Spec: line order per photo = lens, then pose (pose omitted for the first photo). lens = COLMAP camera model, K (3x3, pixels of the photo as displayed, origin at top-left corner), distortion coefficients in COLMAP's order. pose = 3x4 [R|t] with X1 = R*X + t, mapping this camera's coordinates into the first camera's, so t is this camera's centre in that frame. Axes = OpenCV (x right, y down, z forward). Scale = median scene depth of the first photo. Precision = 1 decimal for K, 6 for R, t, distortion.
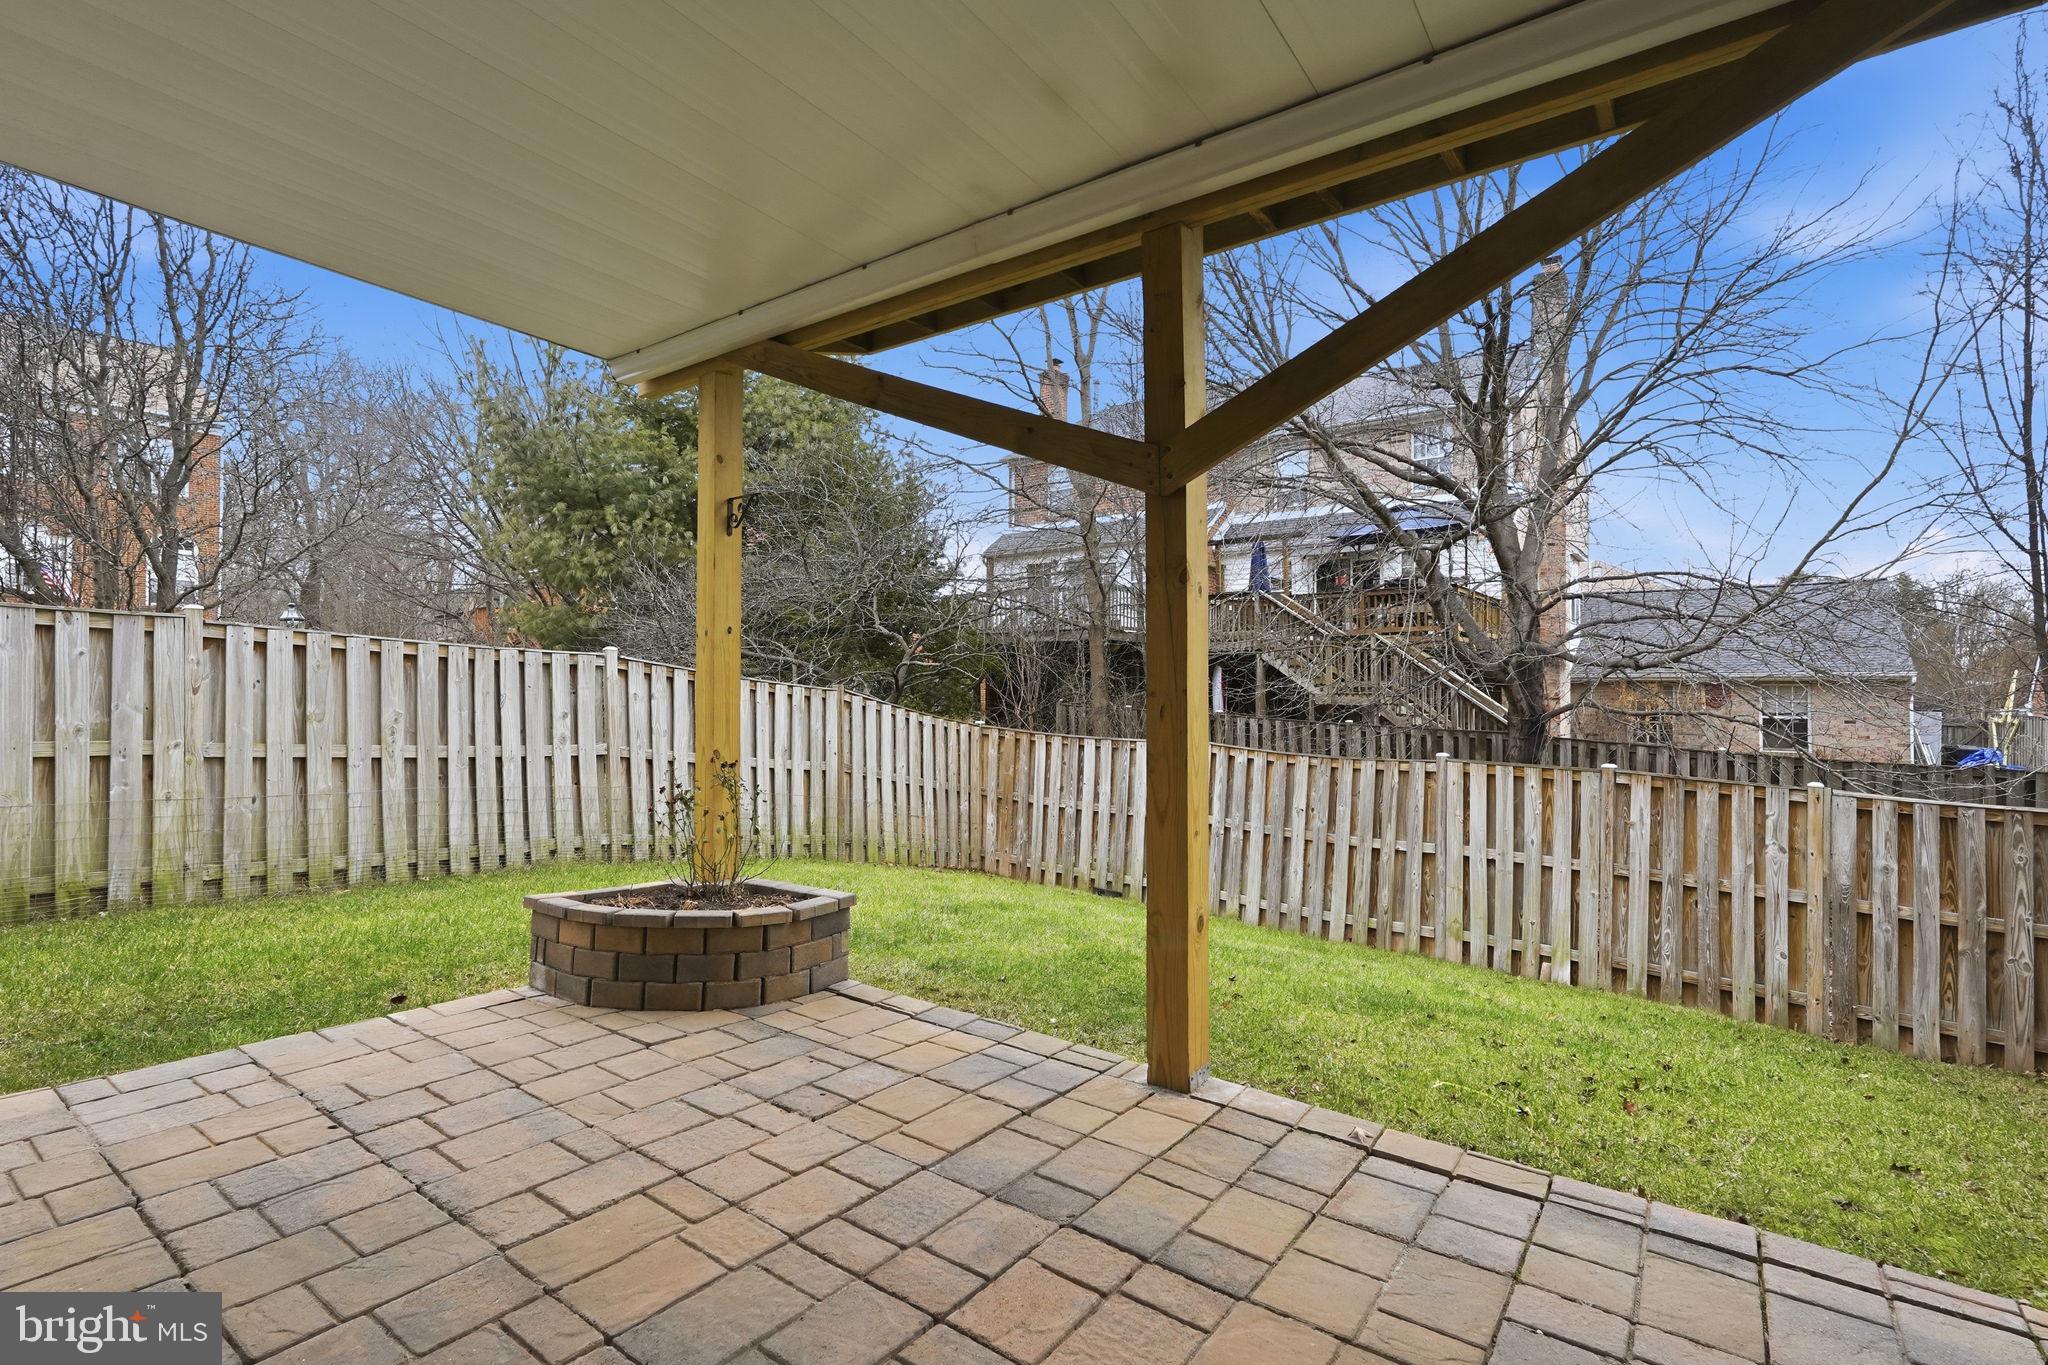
lens RADIAL K [[960.1, 0, 1033.2], [0, 960.1, 675.2], [0, 0, 1]] dist [-0.015672, 0.010917]
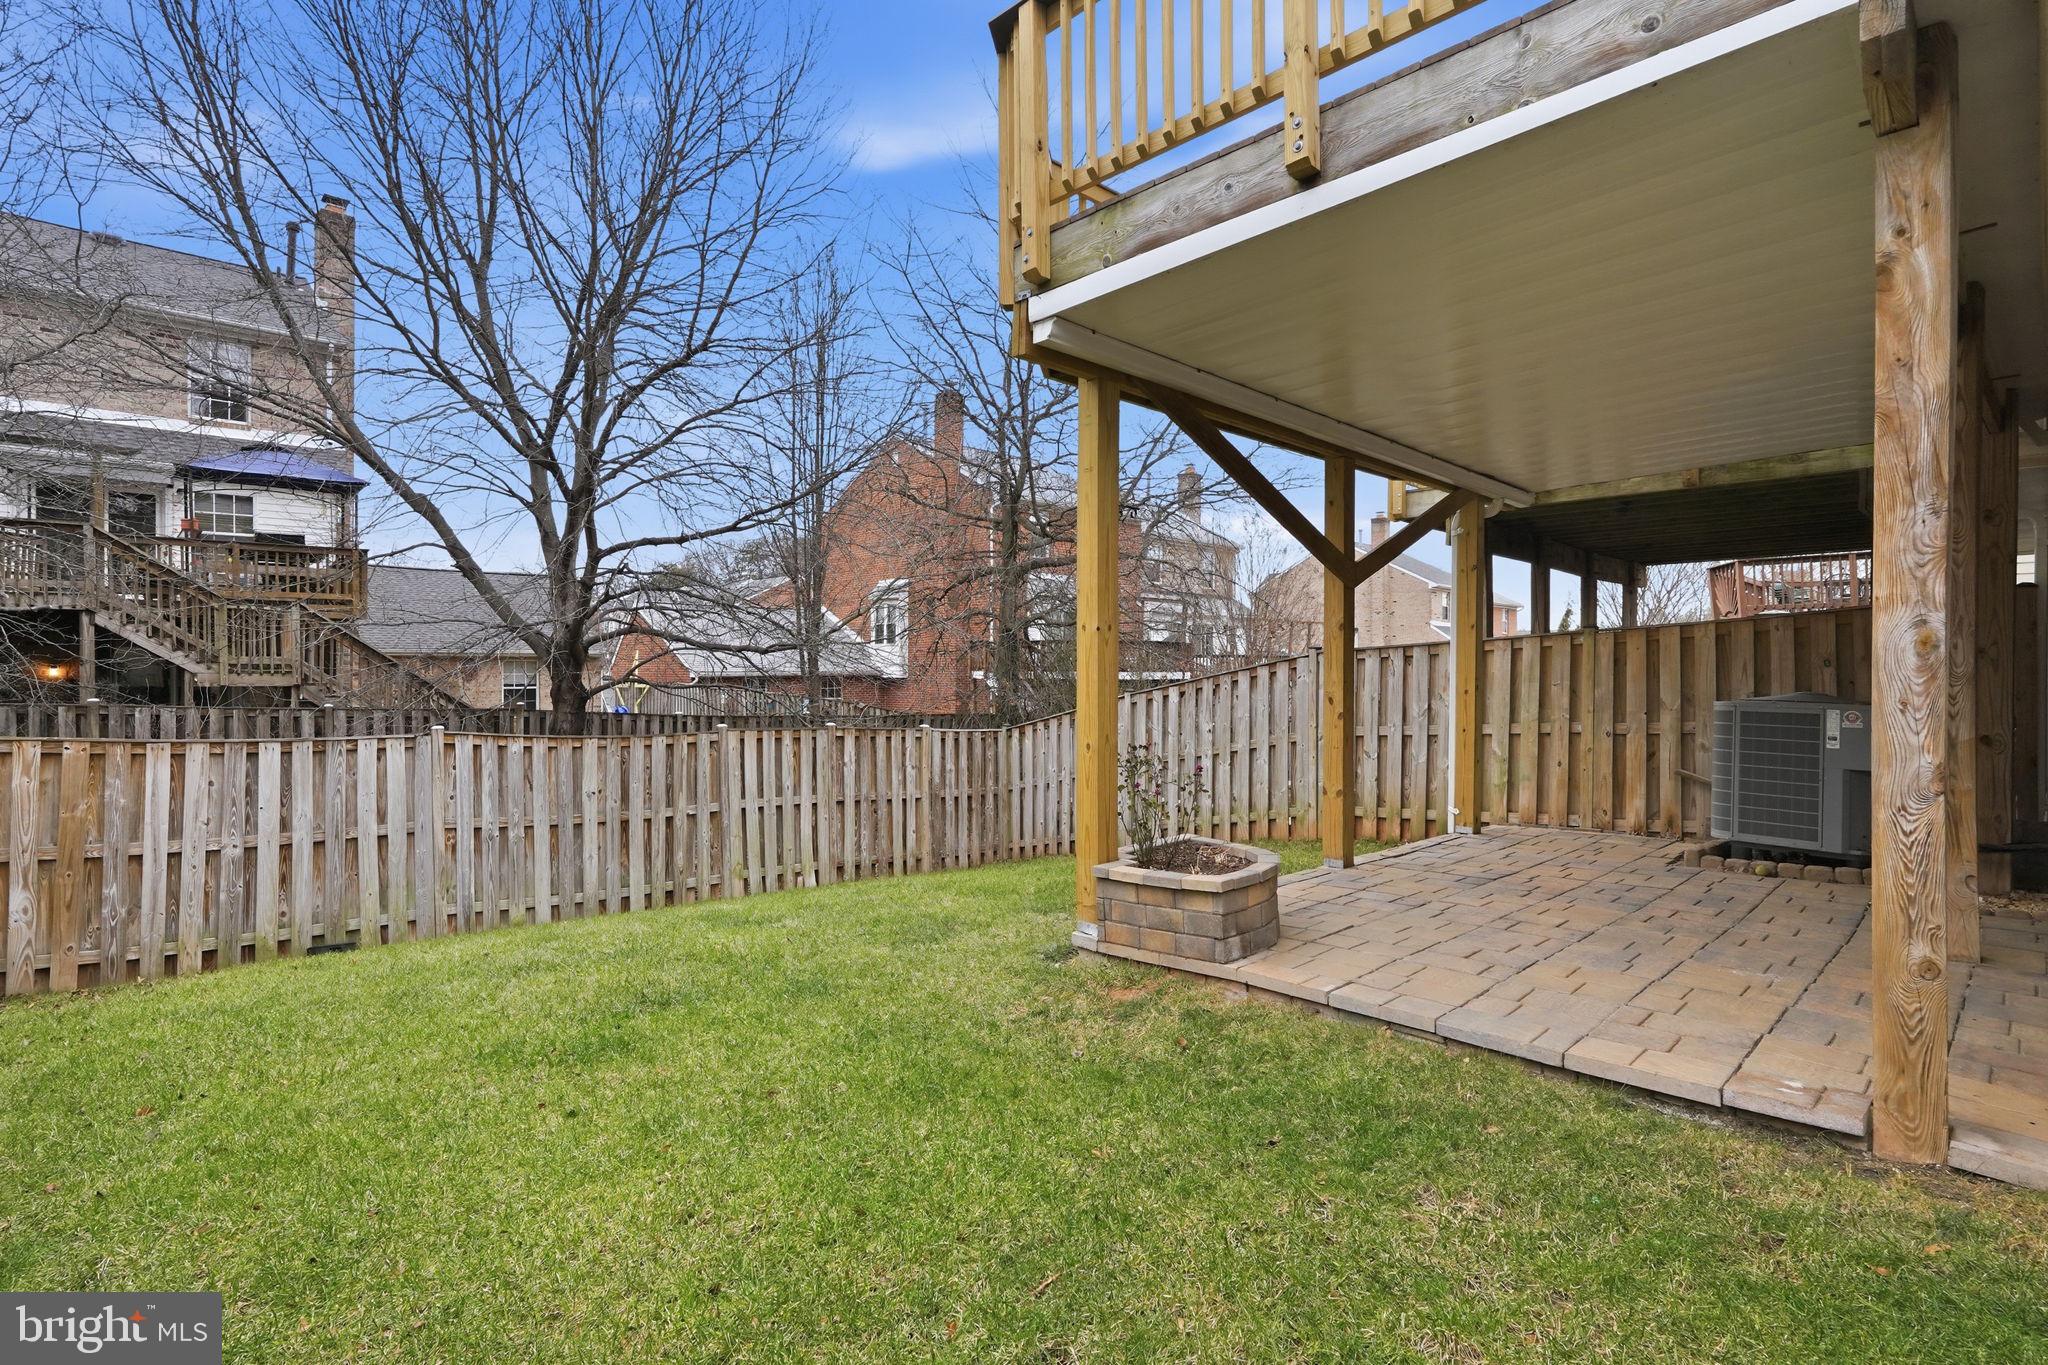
lens RADIAL K [[960.1, 0, 1033.2], [0, 960.1, 675.2], [0, 0, 1]] dist [-0.015672, 0.010917]
pose [[0.181499, -0.013343, 0.983301, -0.649758], [-0.016193, 0.999732, 0.016555, -0.003770], [-0.983258, -0.018927, 0.181234, 0.413130]]
